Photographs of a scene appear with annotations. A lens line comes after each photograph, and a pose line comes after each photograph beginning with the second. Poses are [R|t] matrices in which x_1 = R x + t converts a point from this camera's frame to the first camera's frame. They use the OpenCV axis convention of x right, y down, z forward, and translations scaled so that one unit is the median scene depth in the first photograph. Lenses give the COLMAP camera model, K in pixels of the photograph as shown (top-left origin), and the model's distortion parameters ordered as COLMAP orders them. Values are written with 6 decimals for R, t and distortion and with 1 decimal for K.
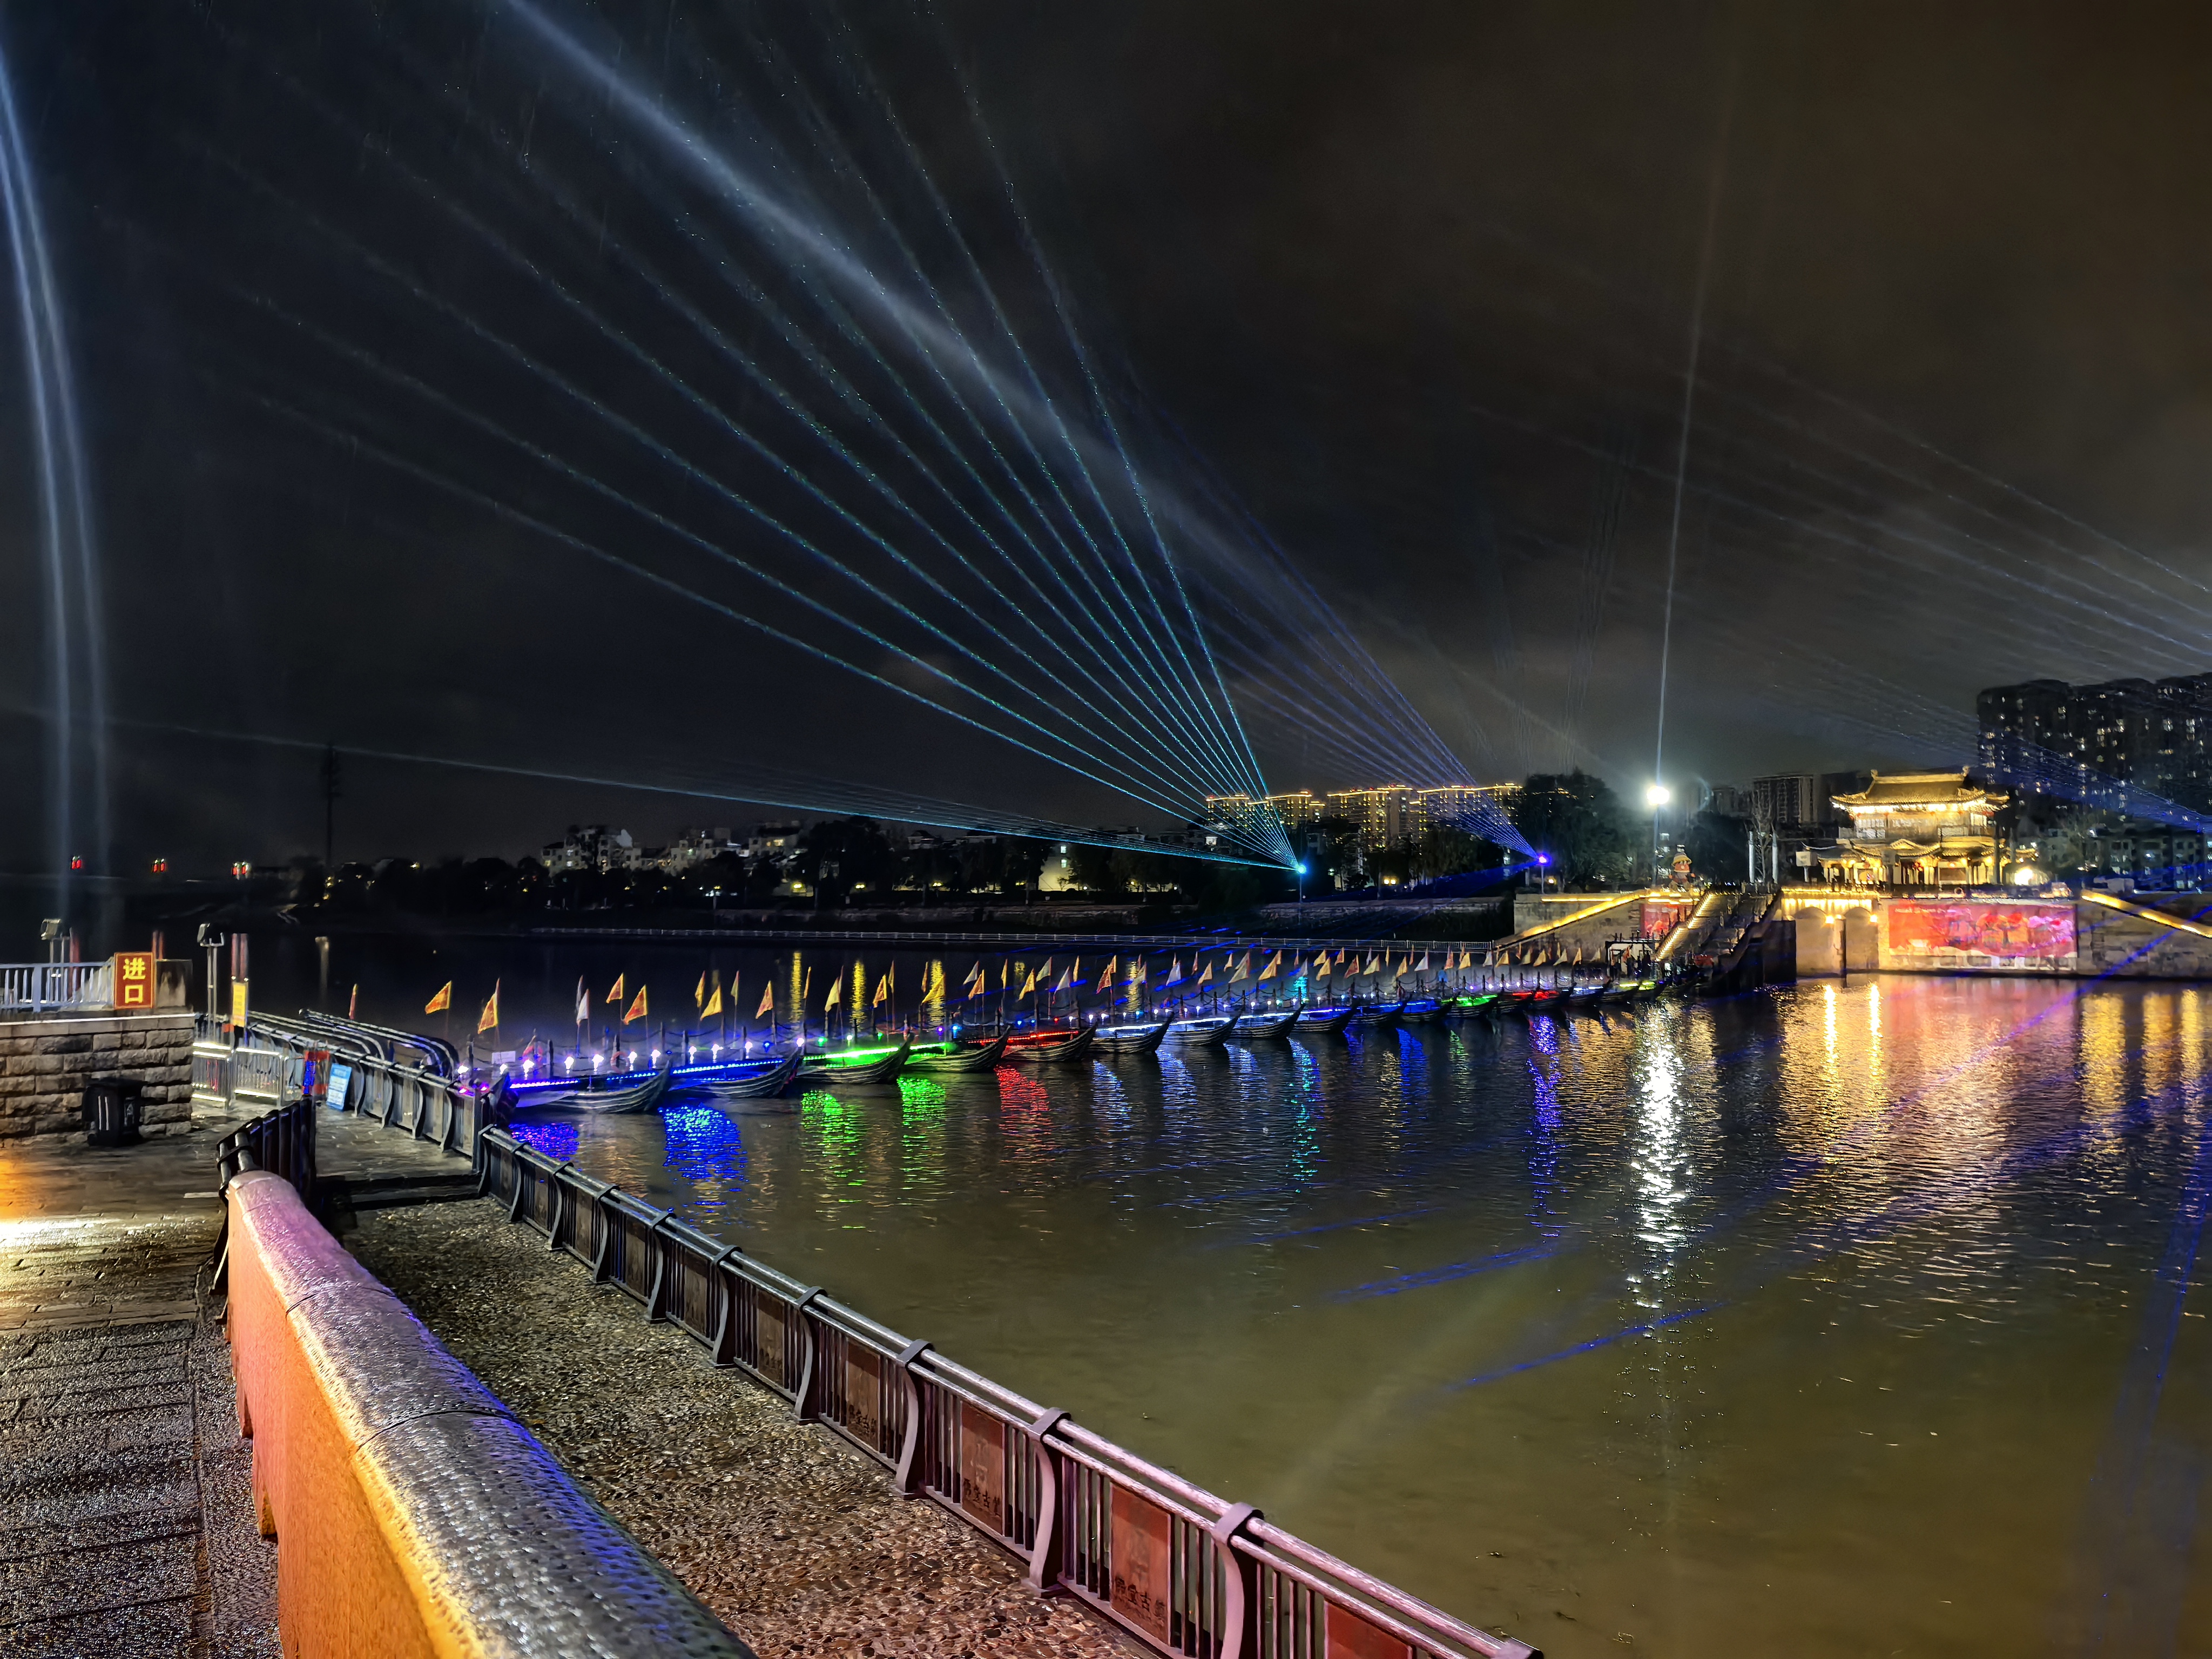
lens RADIAL K [[1727.1, 0, 1105.3], [0, 1727.1, 834.5], [0, 0, 1]] dist [-0.005039, -0.000628]
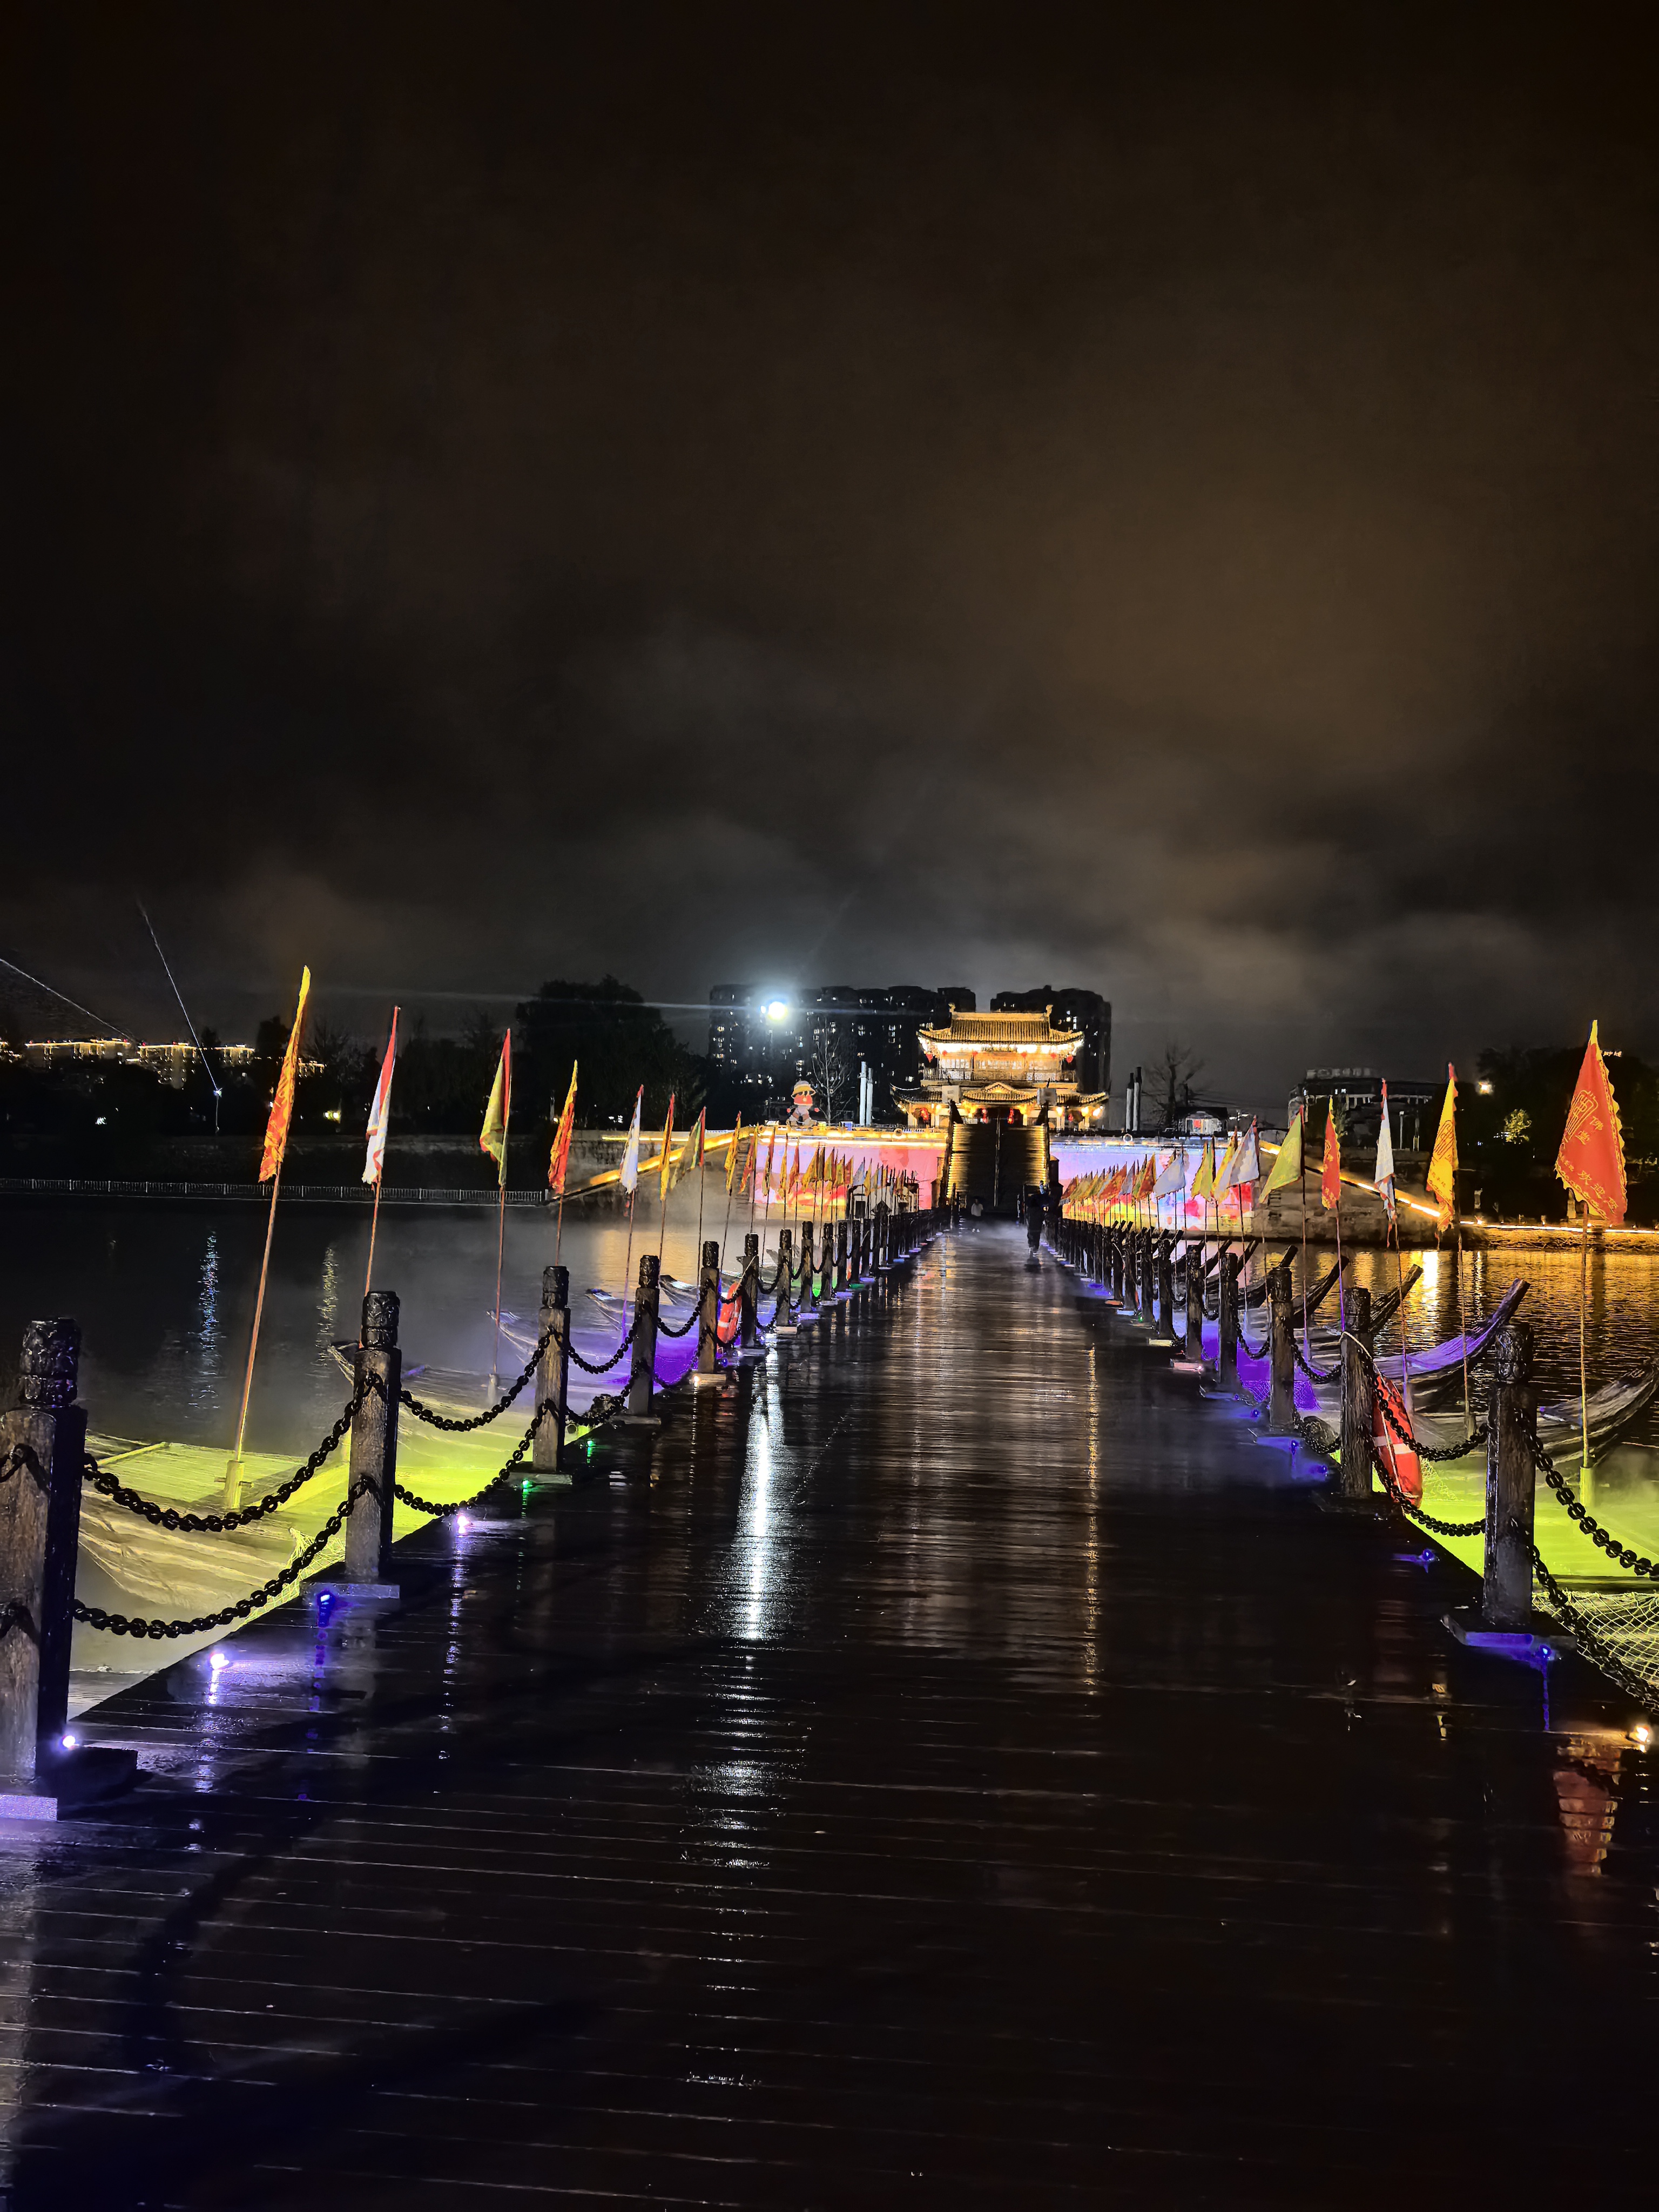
lens RADIAL K [[1727.1, 0, 831.2], [0, 1727.1, 1107.7], [0, 0, 1]] dist [-0.005039, -0.000628]
pose [[0.826953, 0.048662, 0.560161, -0.085814], [-0.045084, 0.998779, -0.020208, 0.035456], [-0.560460, -0.008543, 0.828137, 0.327456]]
